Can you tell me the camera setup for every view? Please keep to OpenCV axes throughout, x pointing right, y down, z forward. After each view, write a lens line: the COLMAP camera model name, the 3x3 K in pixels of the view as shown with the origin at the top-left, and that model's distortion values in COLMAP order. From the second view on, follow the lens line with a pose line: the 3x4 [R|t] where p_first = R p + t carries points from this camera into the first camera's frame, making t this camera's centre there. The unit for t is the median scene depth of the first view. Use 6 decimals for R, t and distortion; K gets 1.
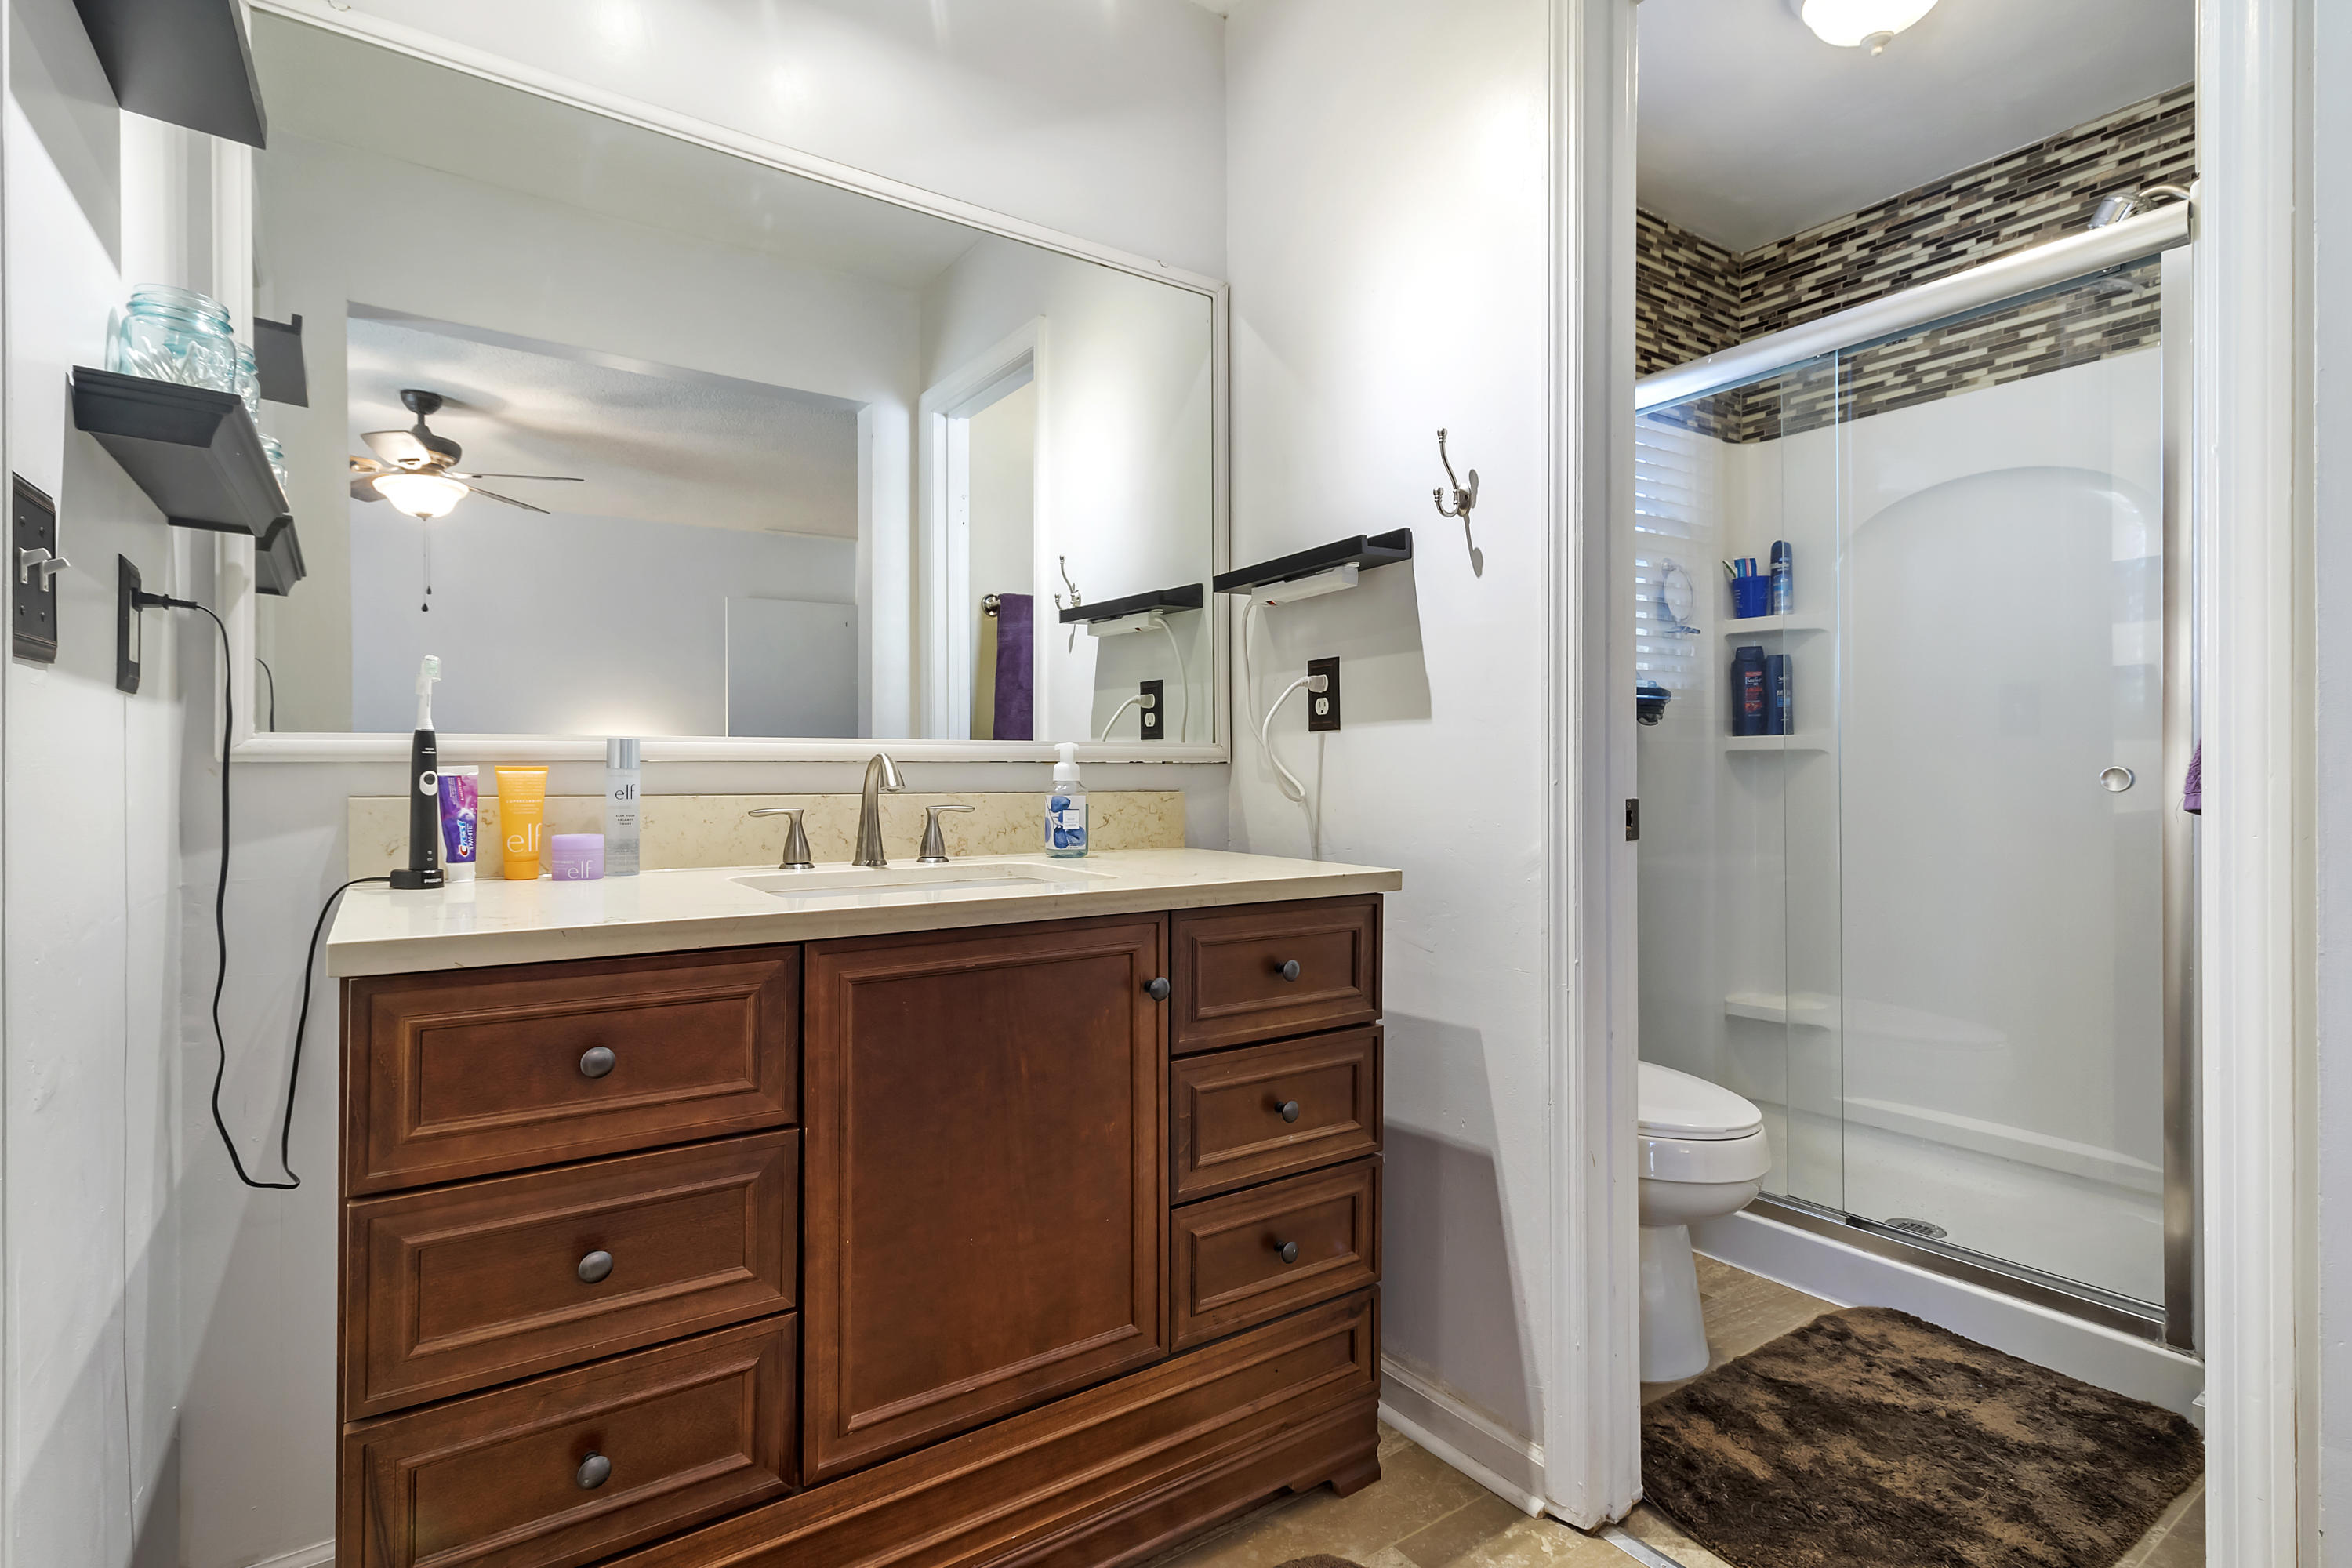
lens RADIAL K [[1120.8, 0, 1183.0], [0, 1120.8, 770.9], [0, 0, 1]] dist [0.000173, 0.000366]
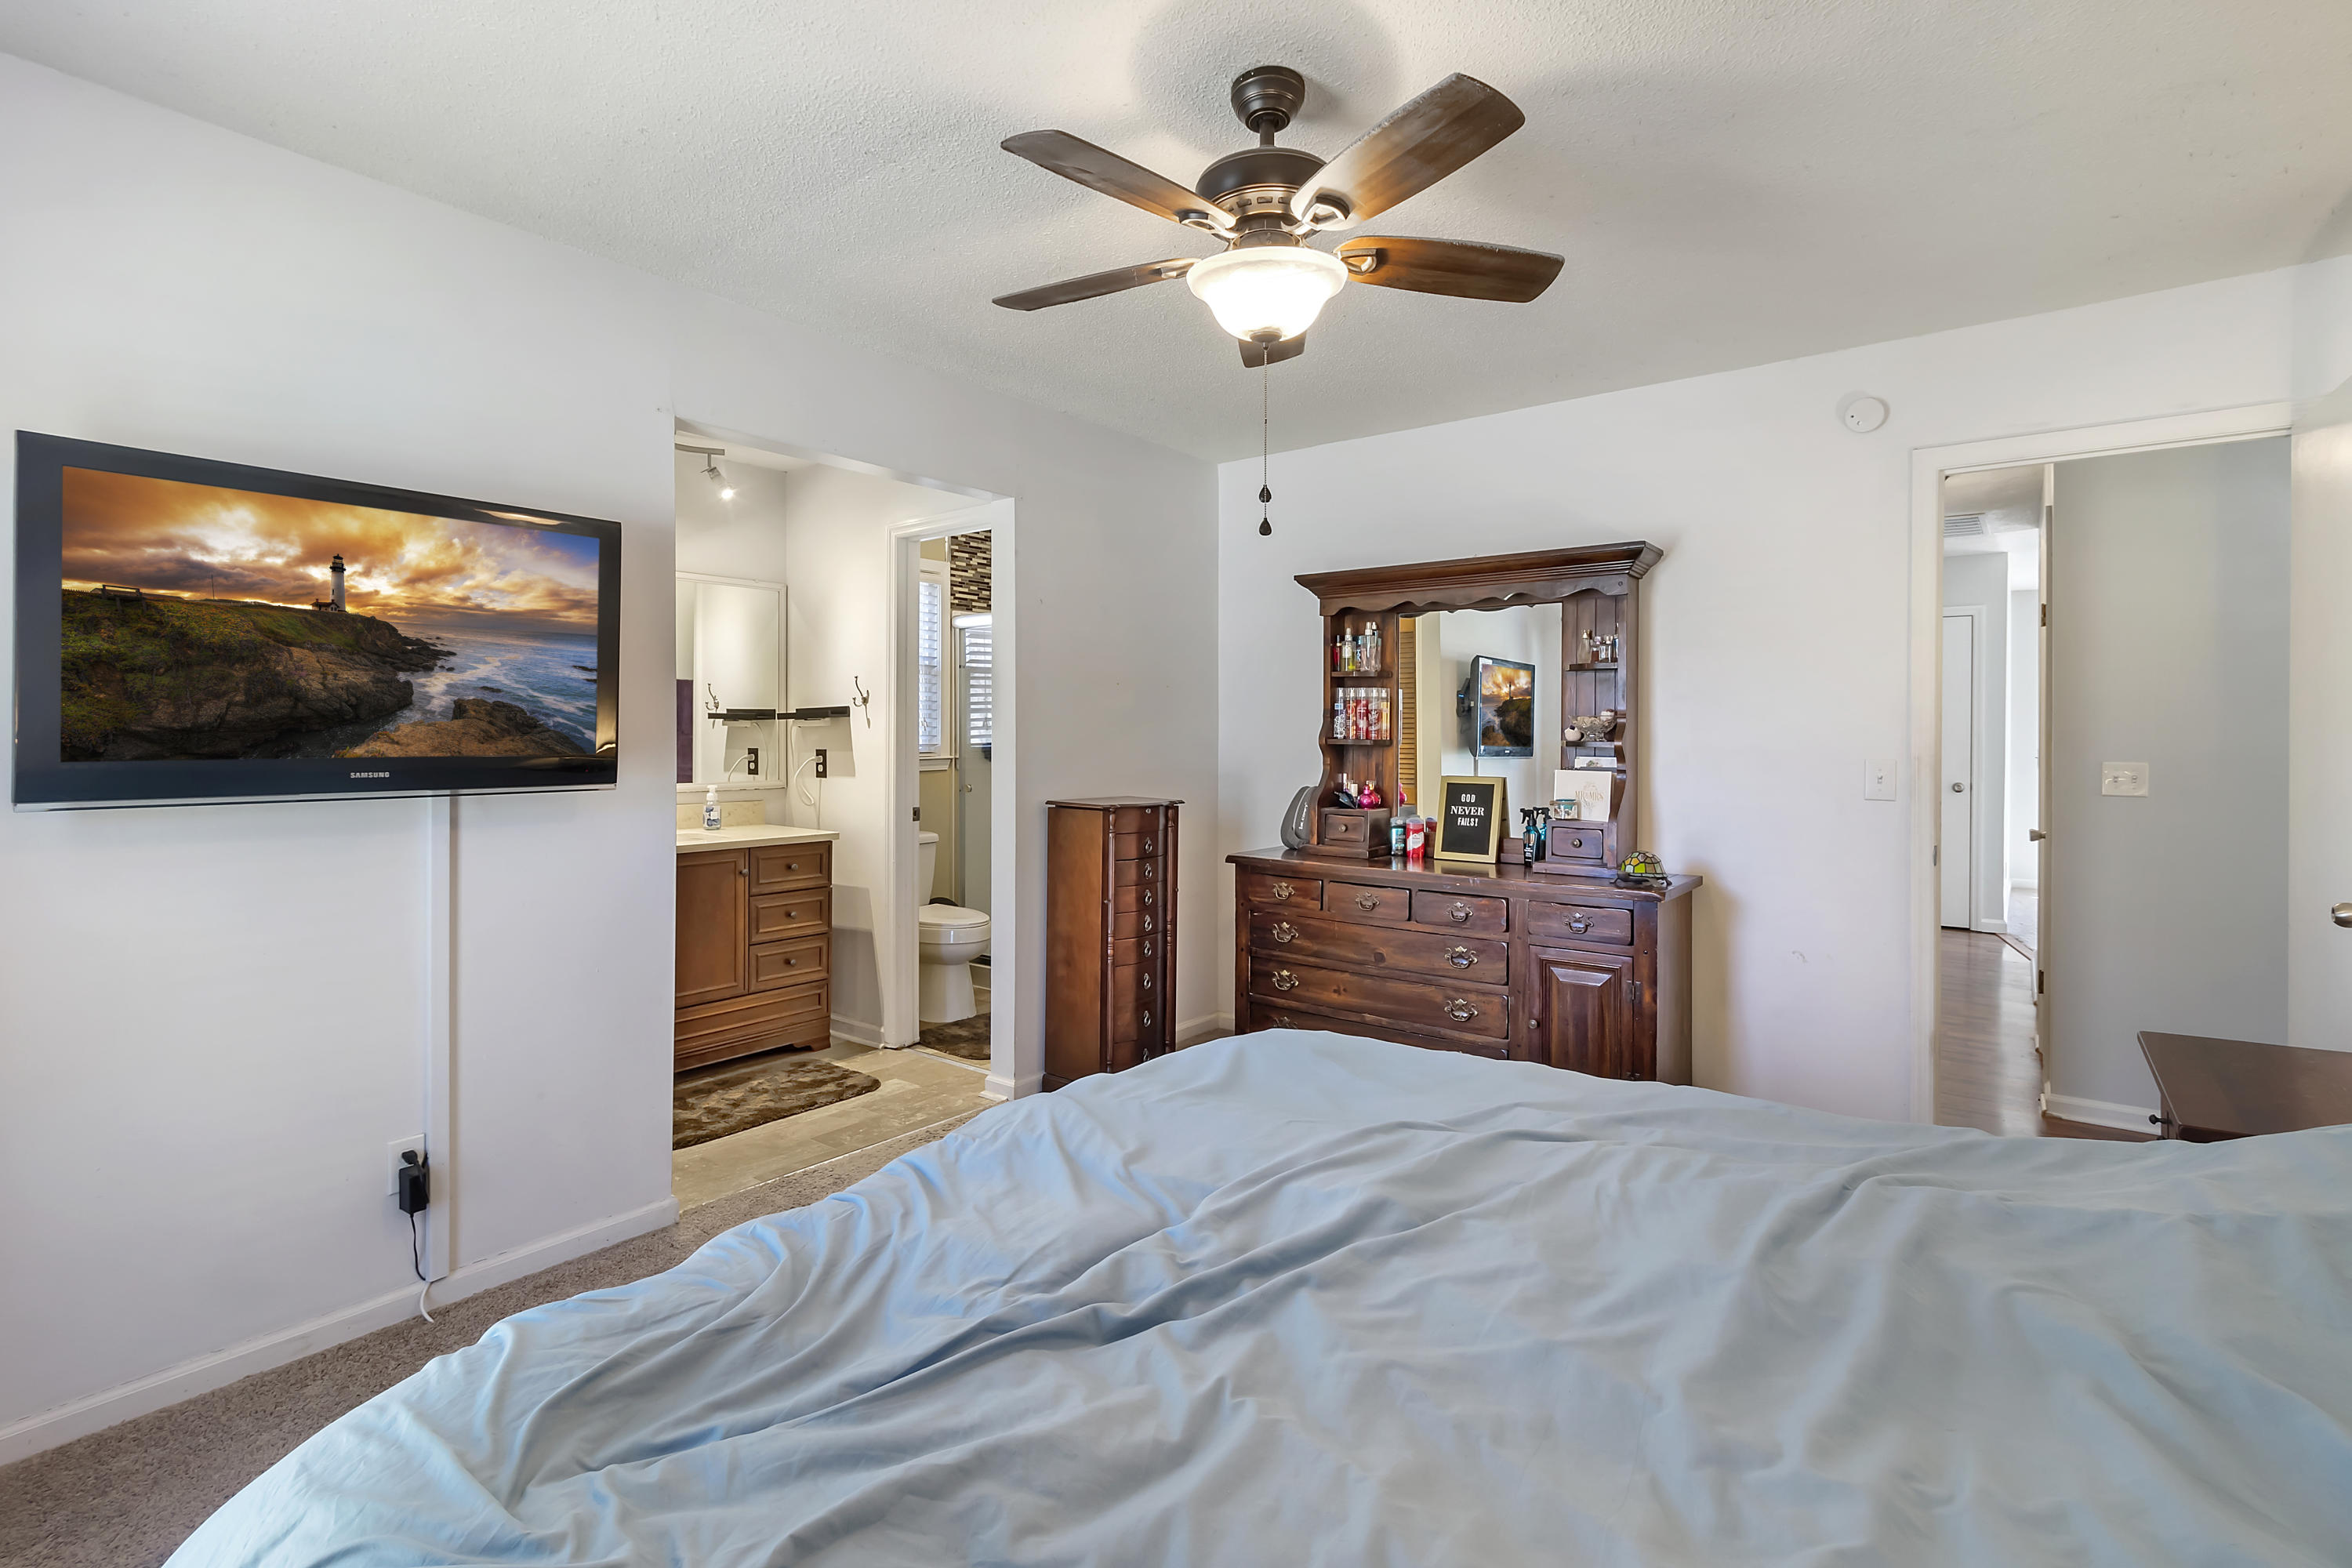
lens RADIAL K [[1139.1, 0, 1174.0], [0, 1139.1, 733.5], [0, 0, 1]] dist [0.000060, 0.000069]
pose [[0.958548, 0.003888, 0.284906, 0.117661], [-0.004794, 0.999985, 0.002485, -0.109987], [-0.284892, -0.003748, 0.958552, -1.274237]]
